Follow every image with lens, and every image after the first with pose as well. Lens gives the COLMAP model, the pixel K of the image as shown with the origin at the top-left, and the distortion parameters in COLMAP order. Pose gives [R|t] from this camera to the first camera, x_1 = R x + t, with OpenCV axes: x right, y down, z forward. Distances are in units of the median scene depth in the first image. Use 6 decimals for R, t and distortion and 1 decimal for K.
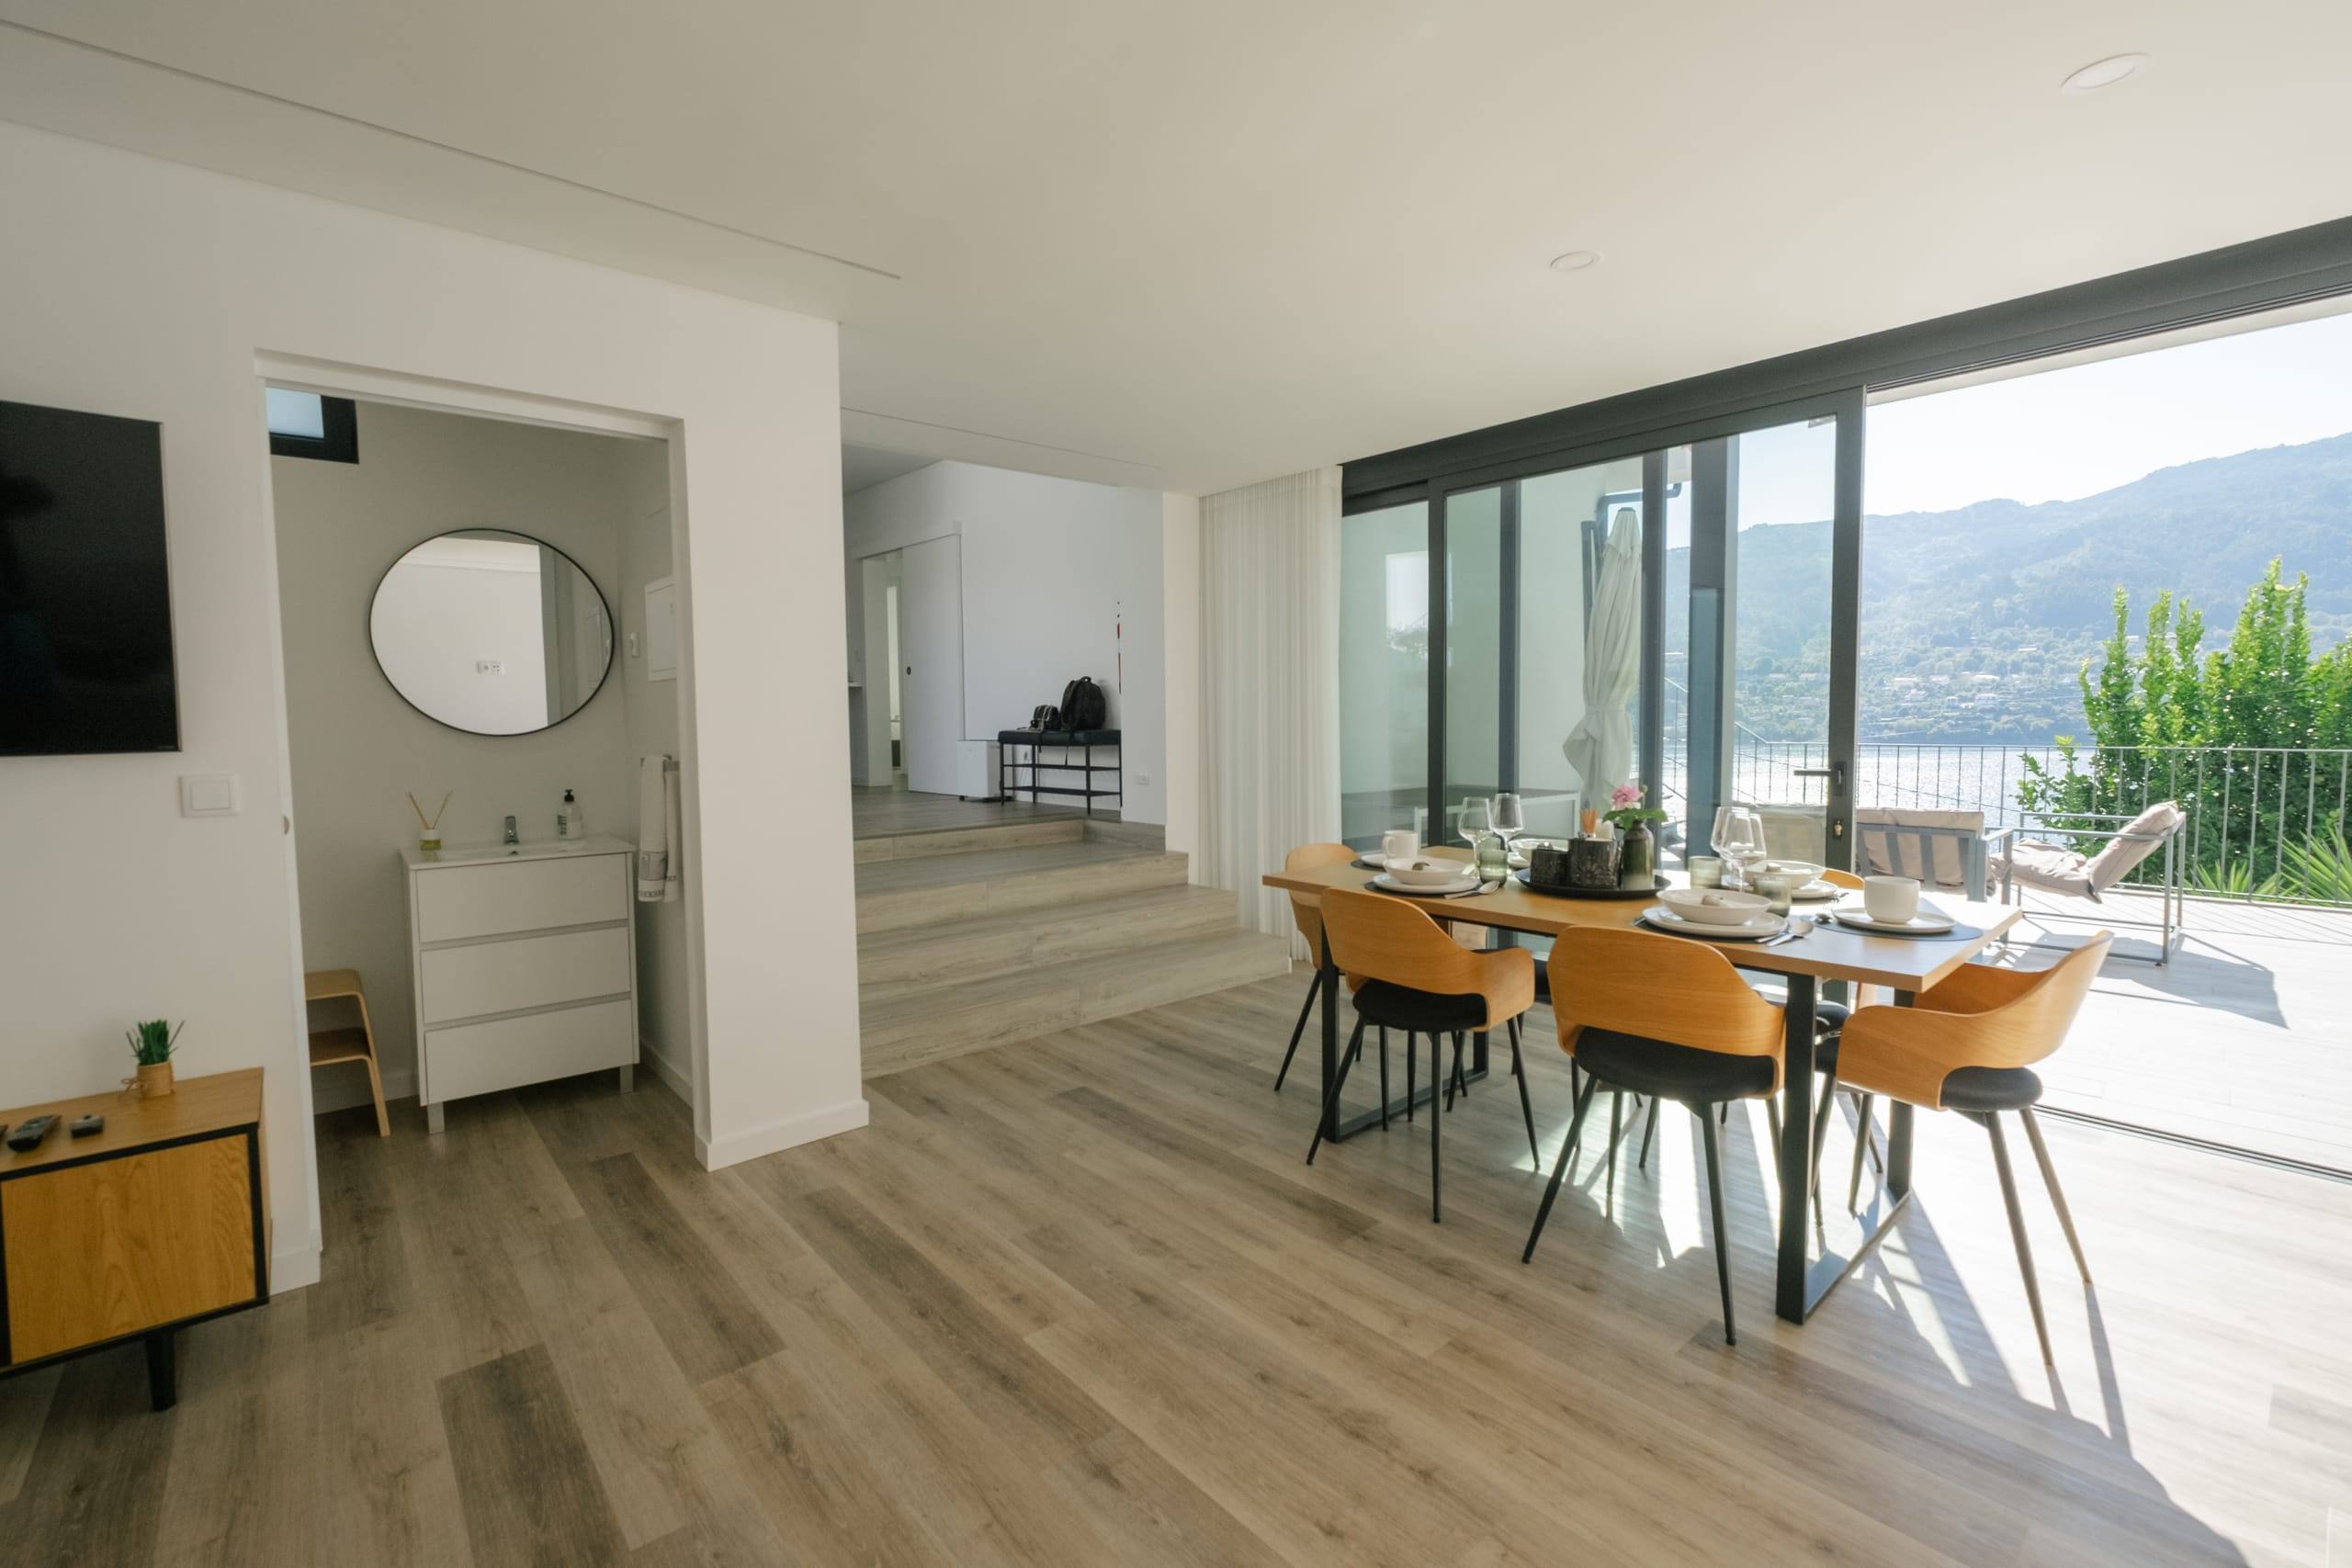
lens RADIAL K [[1018.8, 0, 1166.1], [0, 1018.8, 774.0], [0, 0, 1]] dist [-0.006536, 0.000259]
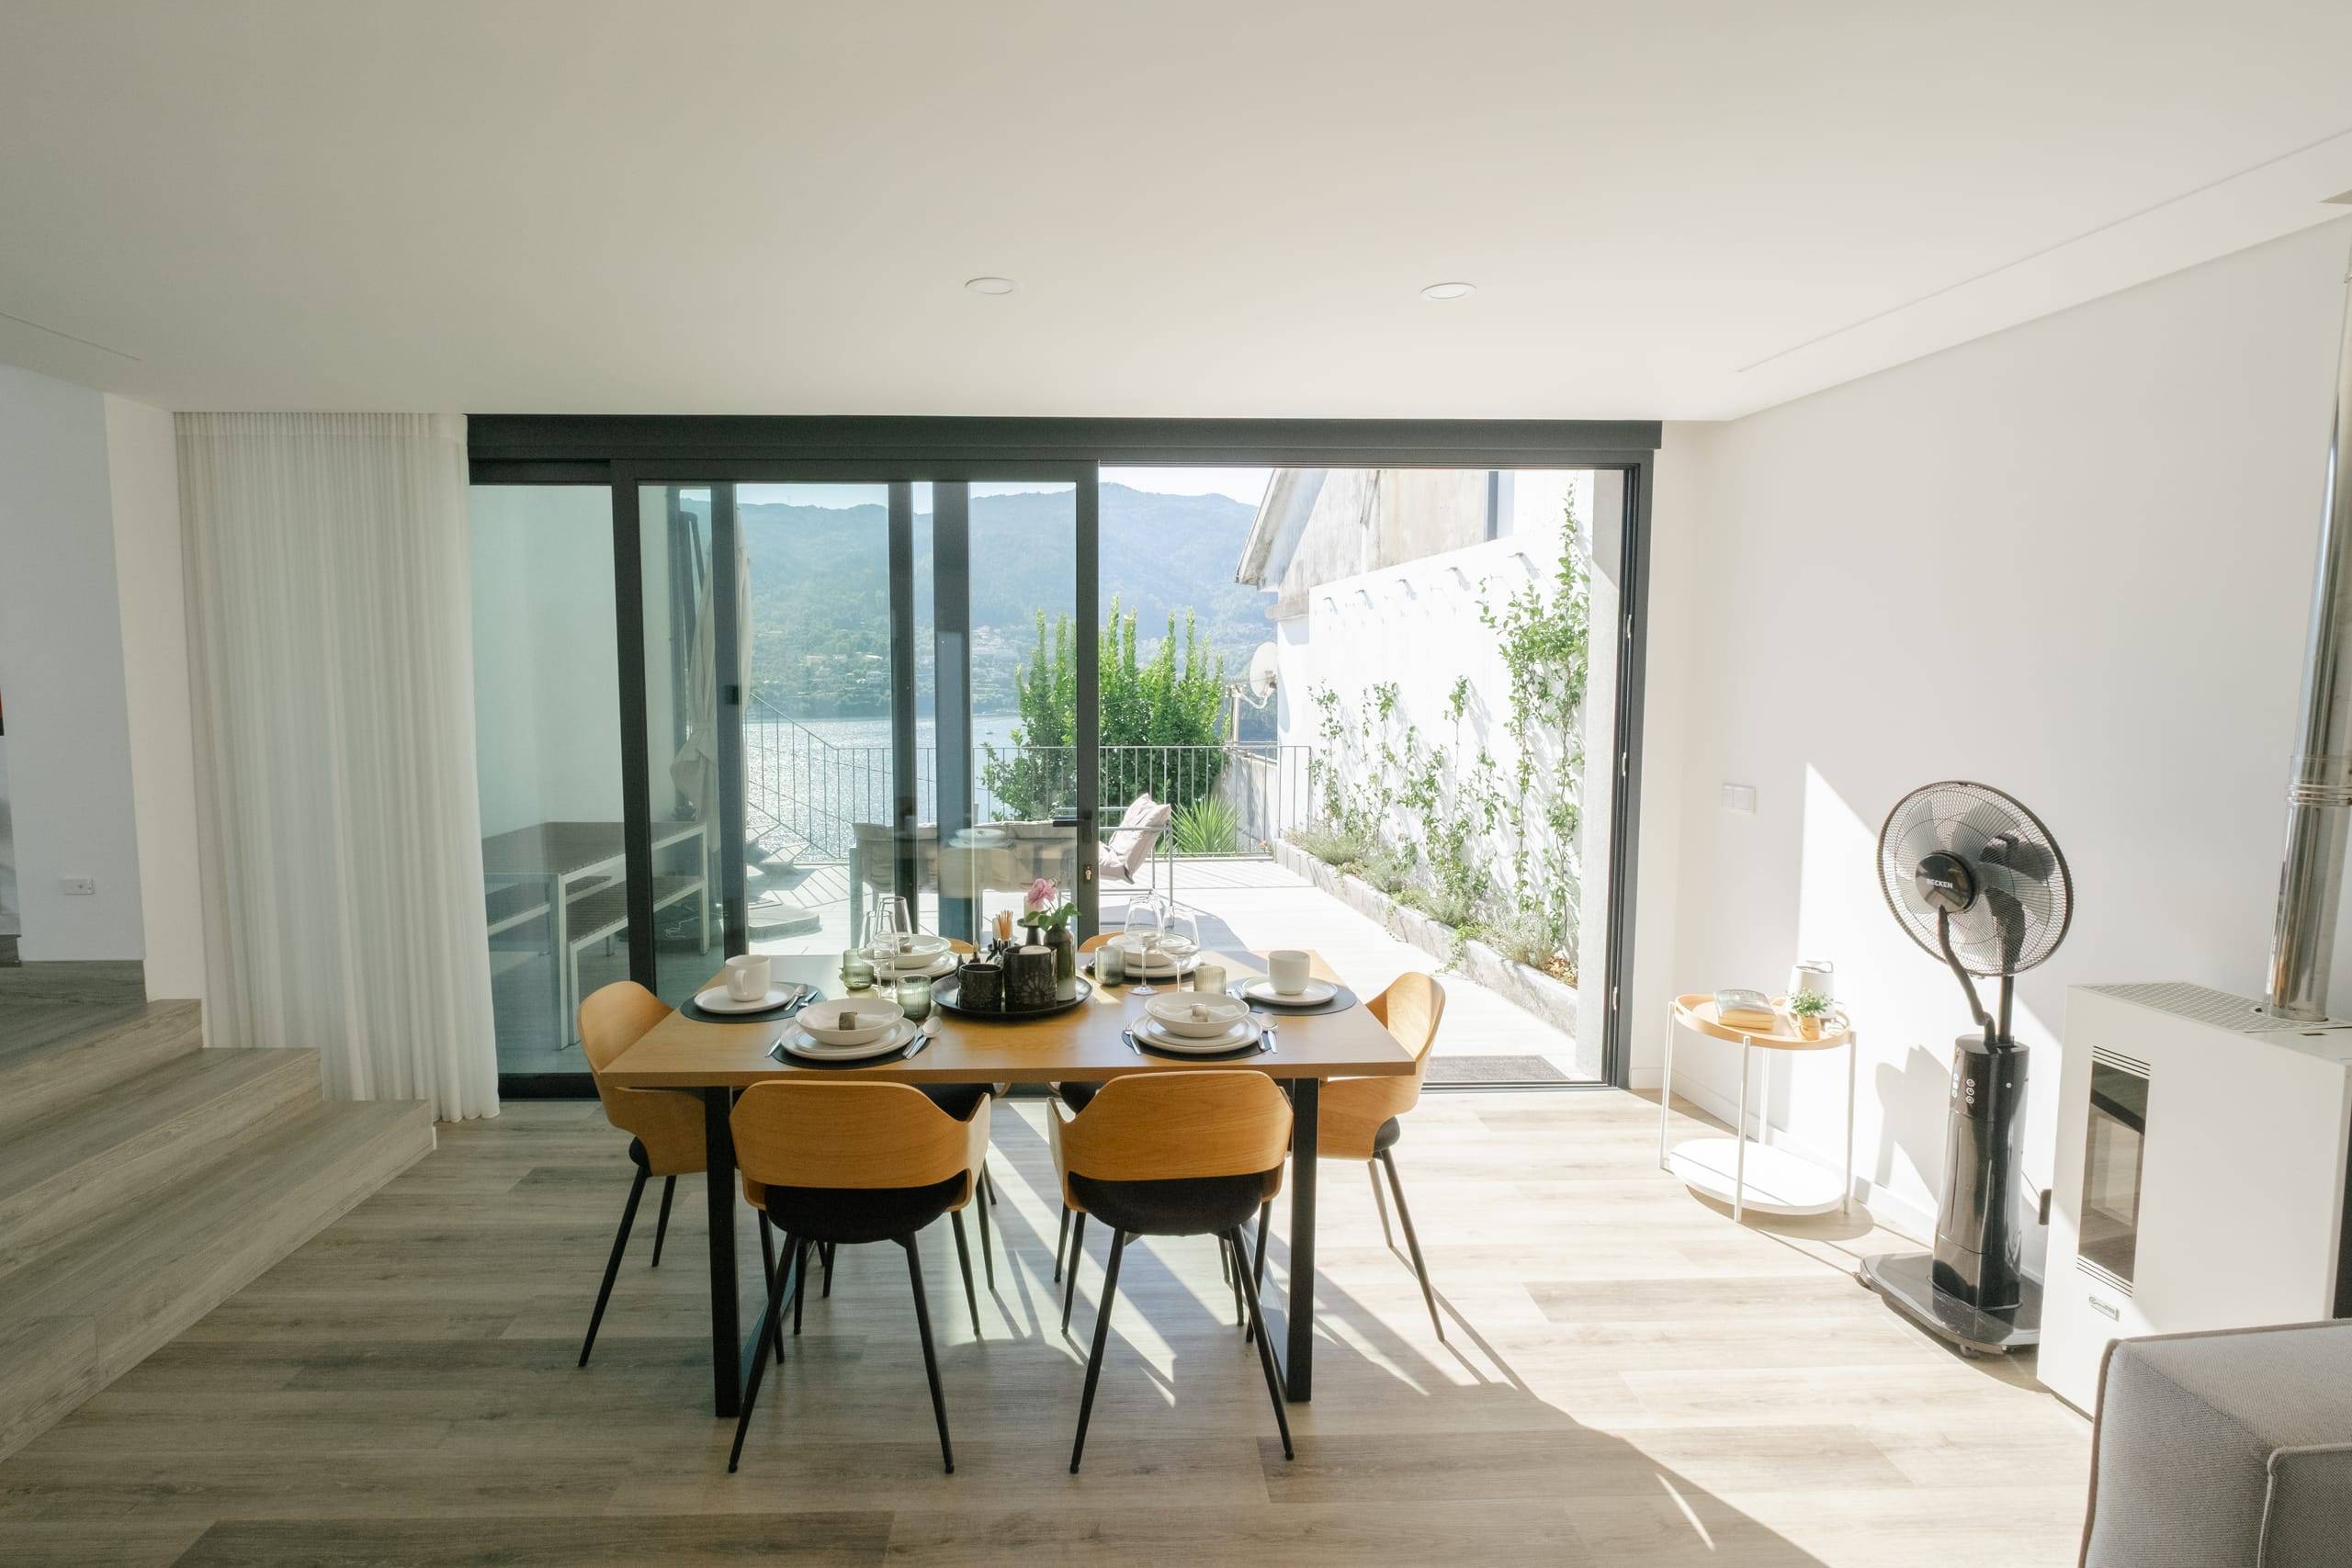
lens RADIAL K [[1092.2, 0, 1100.0], [0, 1092.2, 770.3], [0, 0, 1]] dist [-0.002309, 0.000451]
pose [[0.634556, -0.053963, 0.770991, -0.134069], [0.040566, 0.998510, 0.036500, -0.061933], [-0.771811, 0.008115, 0.635800, 0.169282]]
